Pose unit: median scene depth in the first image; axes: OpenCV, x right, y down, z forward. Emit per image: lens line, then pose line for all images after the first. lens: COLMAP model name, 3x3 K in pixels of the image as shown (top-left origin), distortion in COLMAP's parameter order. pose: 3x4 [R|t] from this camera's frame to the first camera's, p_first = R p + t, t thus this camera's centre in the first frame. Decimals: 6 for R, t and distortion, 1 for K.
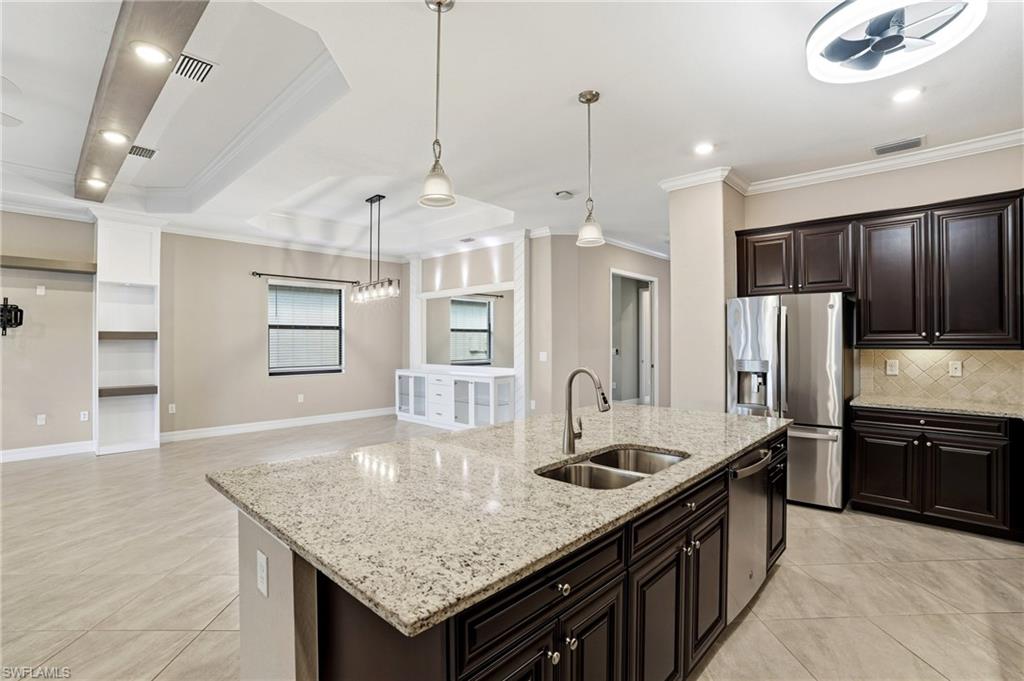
lens RADIAL K [[469.6, 0, 512.5], [0, 469.6, 334.1], [0, 0, 1]] dist [-0.057807, 0.016208]
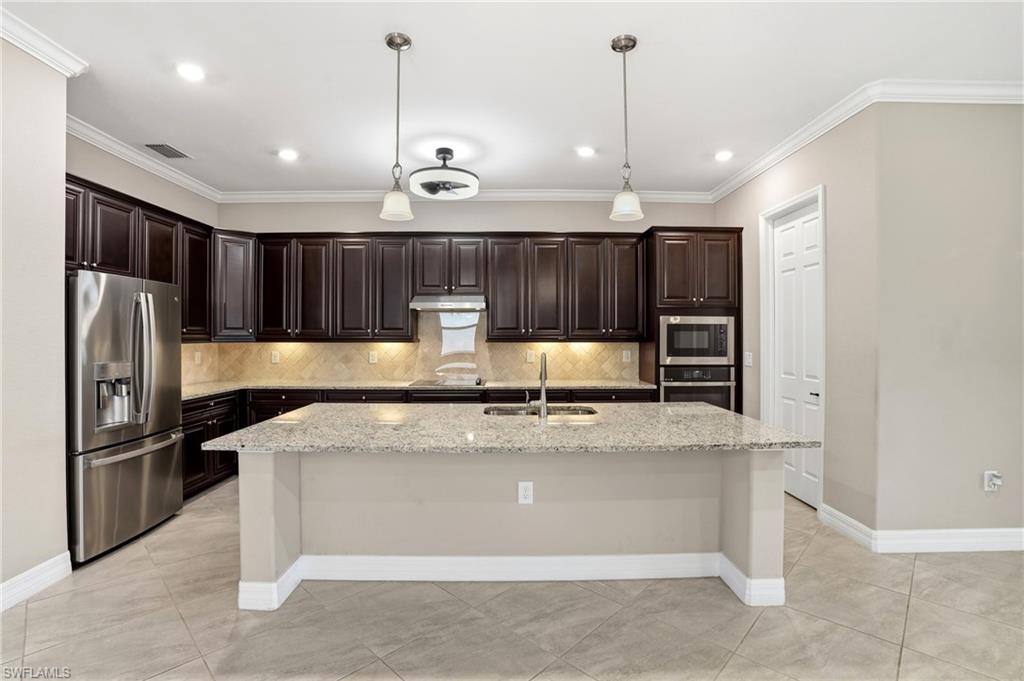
lens RADIAL K [[469.6, 0, 512.5], [0, 469.6, 334.1], [0, 0, 1]] dist [-0.057807, 0.016208]
pose [[-0.692849, 0.003734, 0.721073, -0.467119], [-0.010348, 0.999832, -0.015120, 0.018941], [-0.721009, -0.017937, -0.692694, 1.156884]]
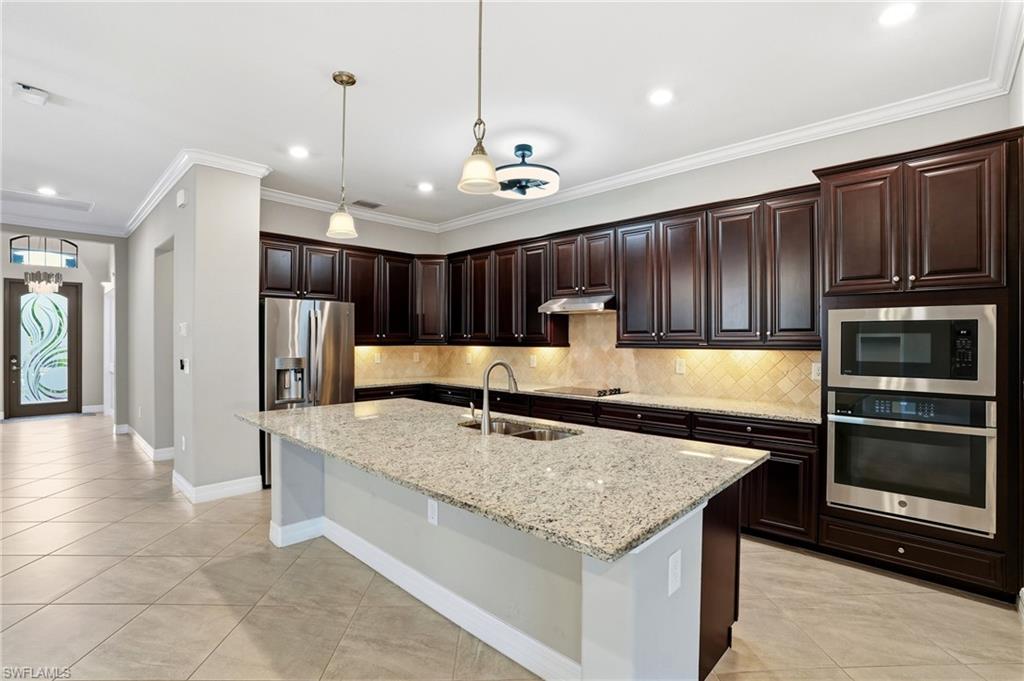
lens RADIAL K [[469.2, 0, 507.7], [0, 469.2, 338.3], [0, 0, 1]] dist [-0.068459, 0.025918]
pose [[0.012593, 0.003248, 0.999915, -0.616290], [-0.015497, 0.999875, -0.003053, 0.006715], [-0.999801, -0.015457, 0.012642, 0.535571]]
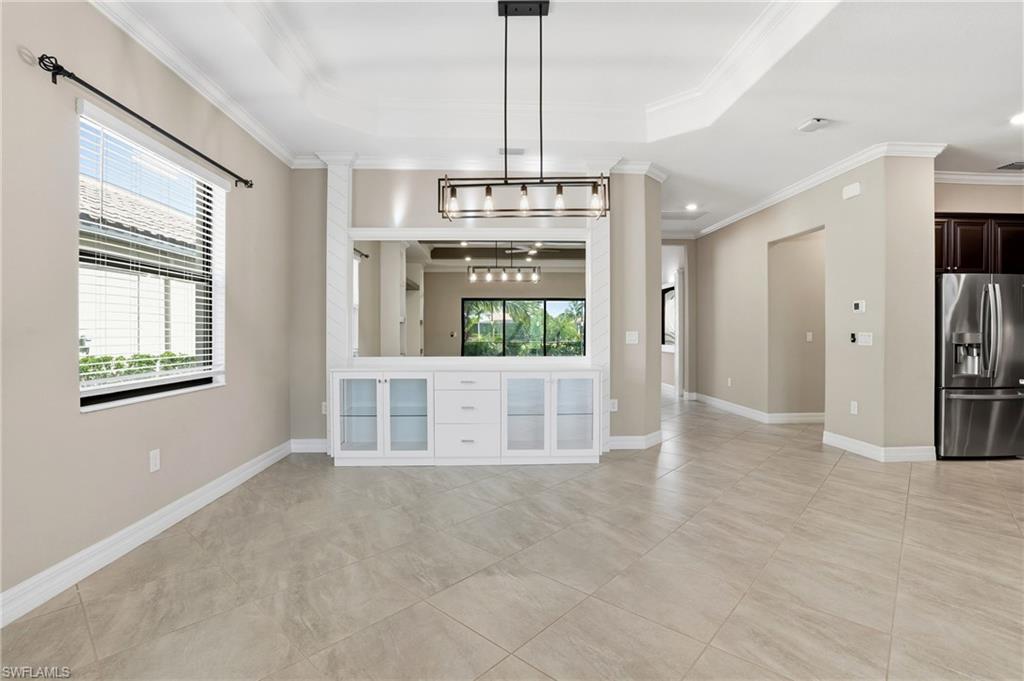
lens RADIAL K [[469.2, 0, 507.7], [0, 469.2, 338.3], [0, 0, 1]] dist [-0.068459, 0.025918]
pose [[0.699911, -0.006609, 0.714200, -1.079521], [-0.012085, 0.999704, 0.021094, 0.065594], [-0.714128, -0.023395, 0.699624, 1.147481]]
